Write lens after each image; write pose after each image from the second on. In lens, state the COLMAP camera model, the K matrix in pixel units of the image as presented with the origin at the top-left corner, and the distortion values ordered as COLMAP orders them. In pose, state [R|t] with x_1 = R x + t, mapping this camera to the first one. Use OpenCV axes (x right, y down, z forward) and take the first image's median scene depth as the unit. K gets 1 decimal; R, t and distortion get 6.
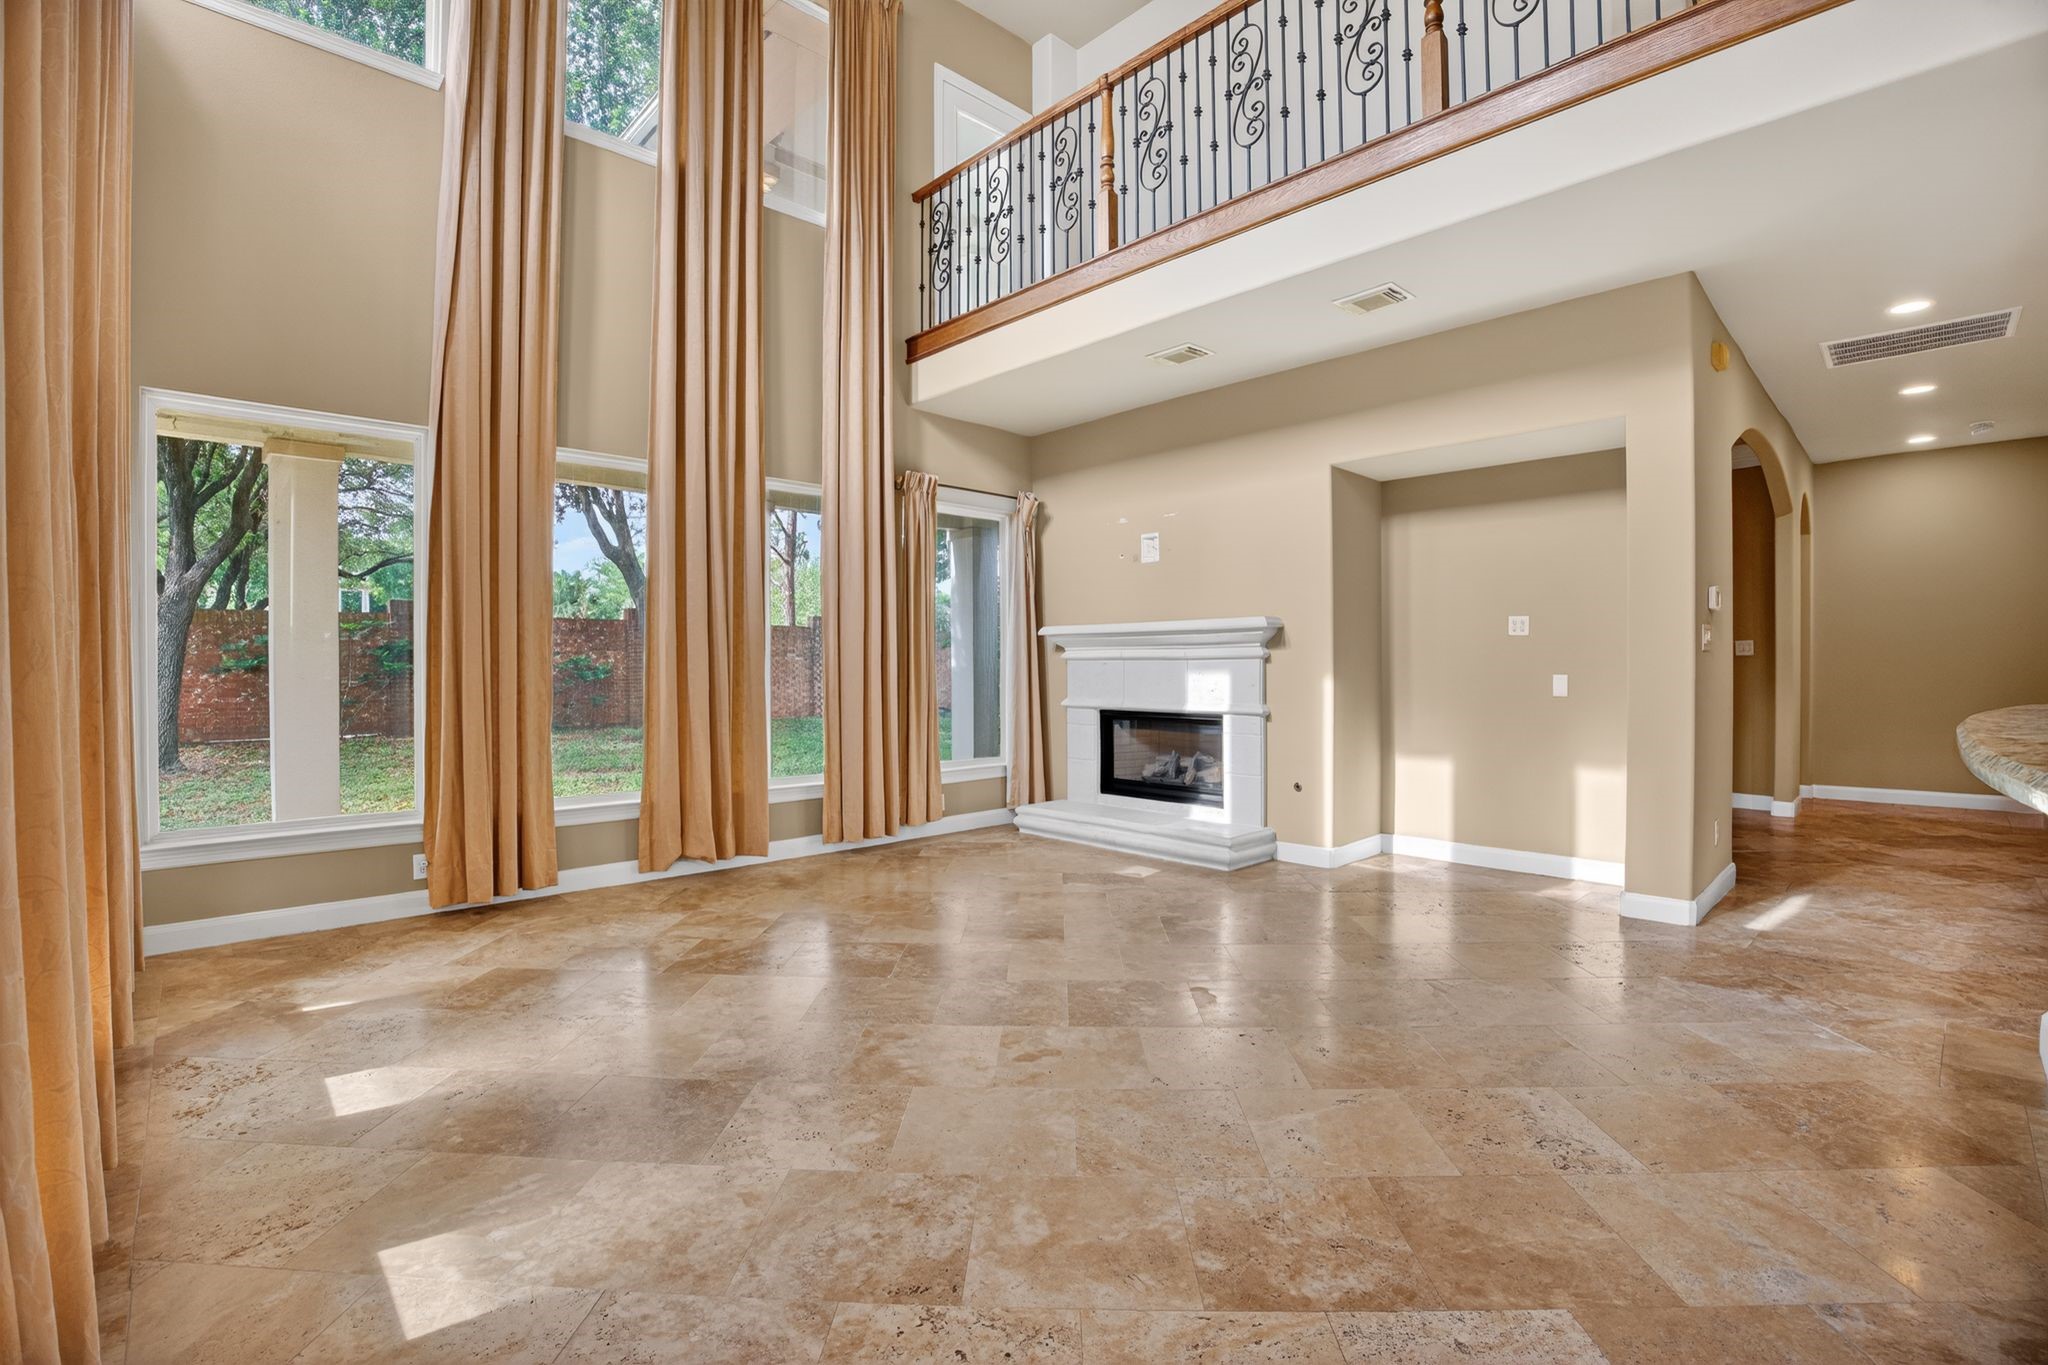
lens RADIAL K [[895.4, 0, 1030.4], [0, 895.4, 676.5], [0, 0, 1]] dist [-0.048336, 0.001476]
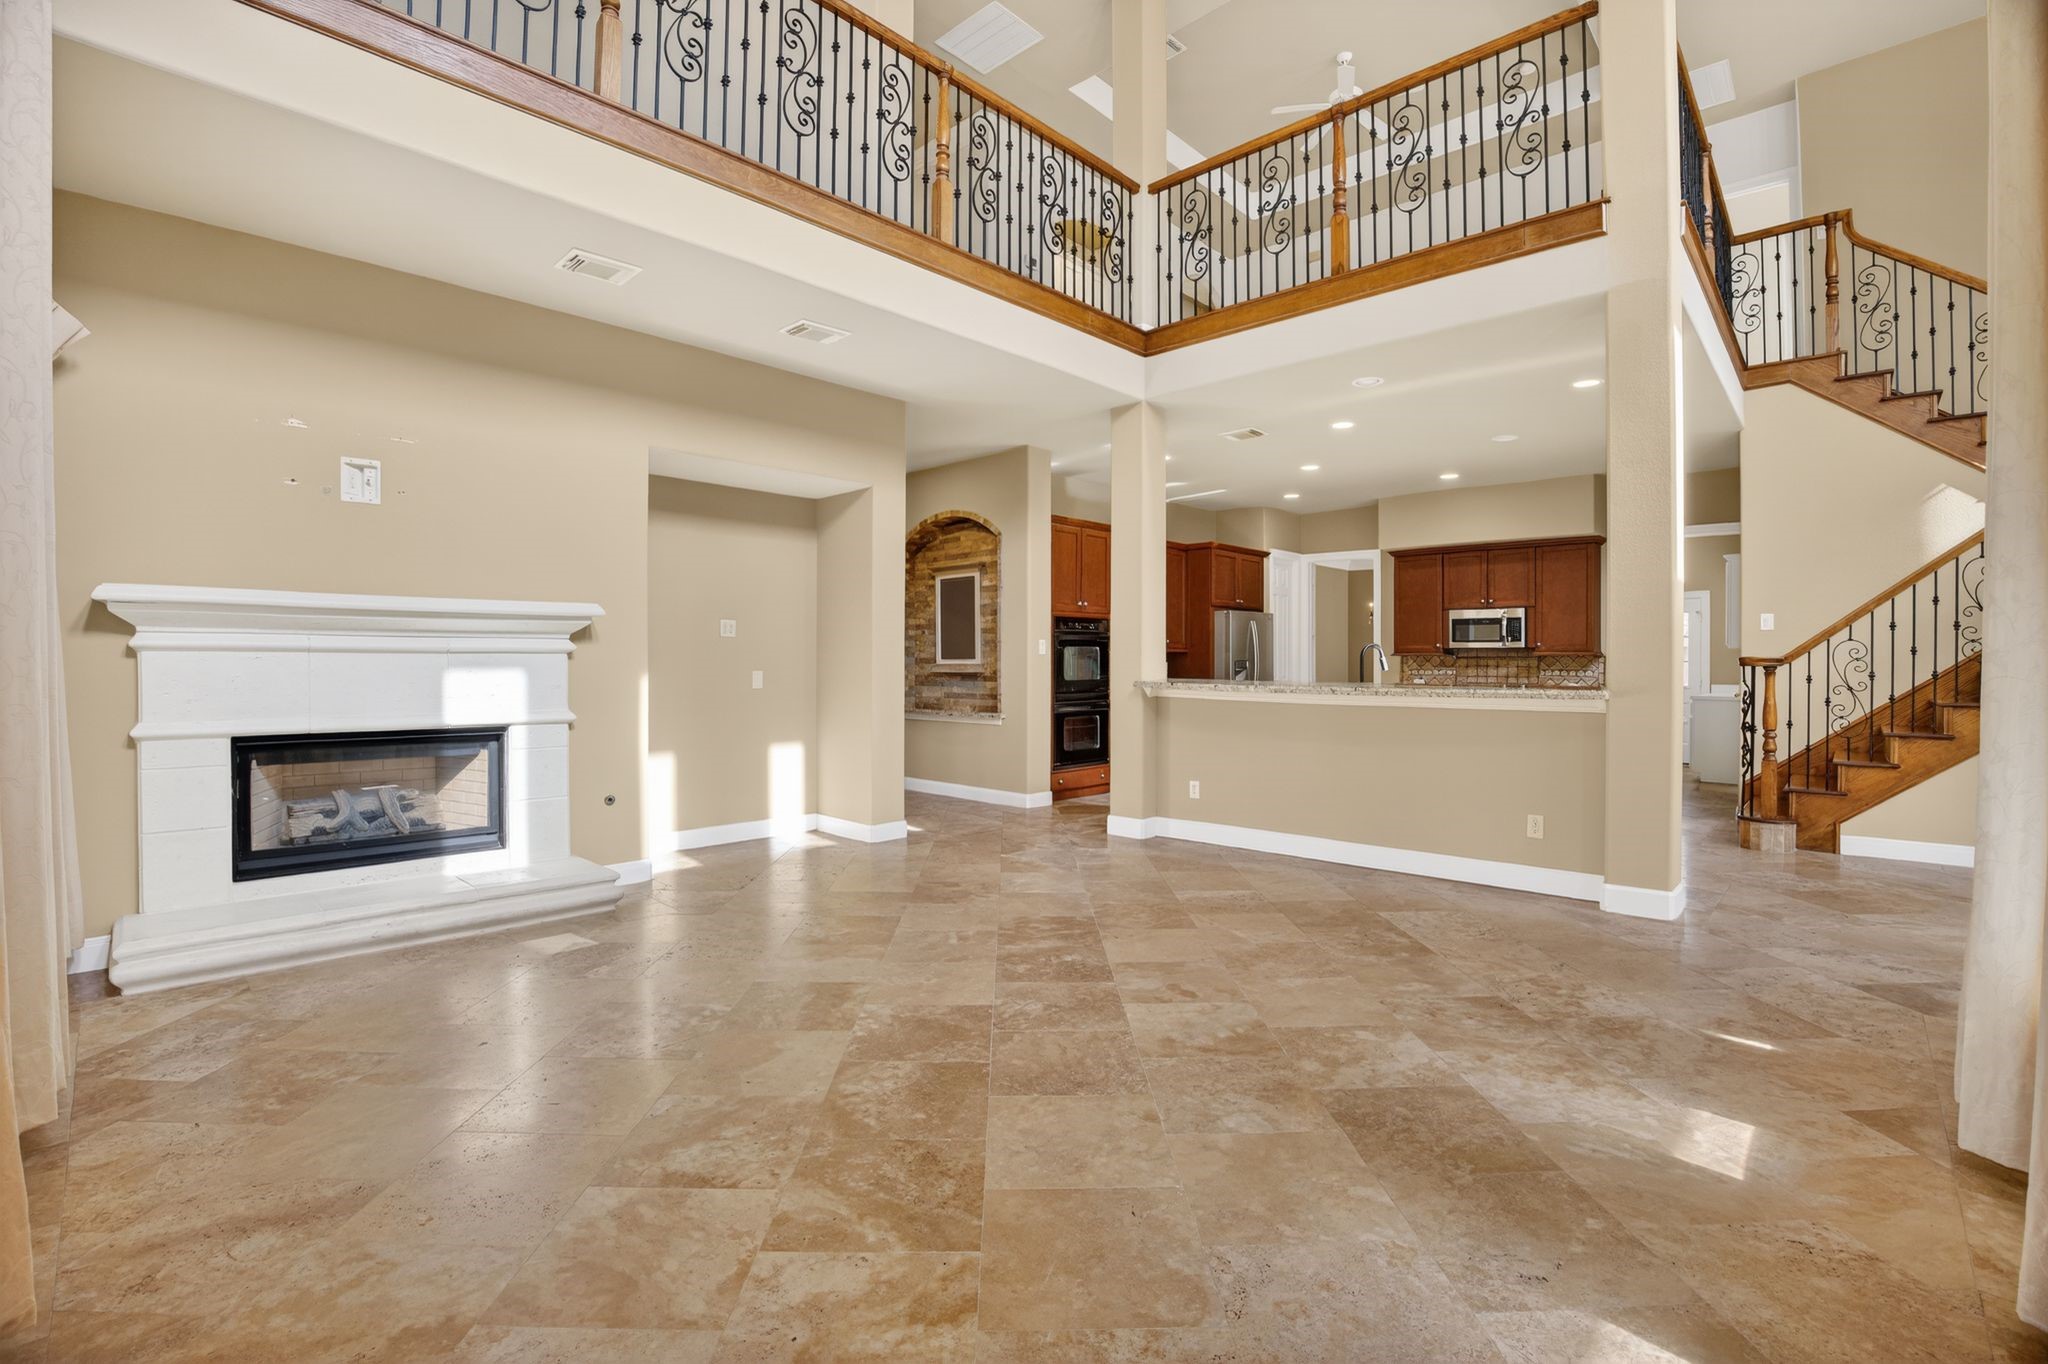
lens RADIAL K [[895.4, 0, 1019.4], [0, 895.4, 663.6], [0, 0, 1]] dist [-0.048336, 0.001476]
pose [[-0.028558, 0.005629, 0.999576, -1.152070], [0.008692, 0.999948, -0.005382, -0.005619], [-0.999554, 0.008534, -0.028605, 1.221808]]
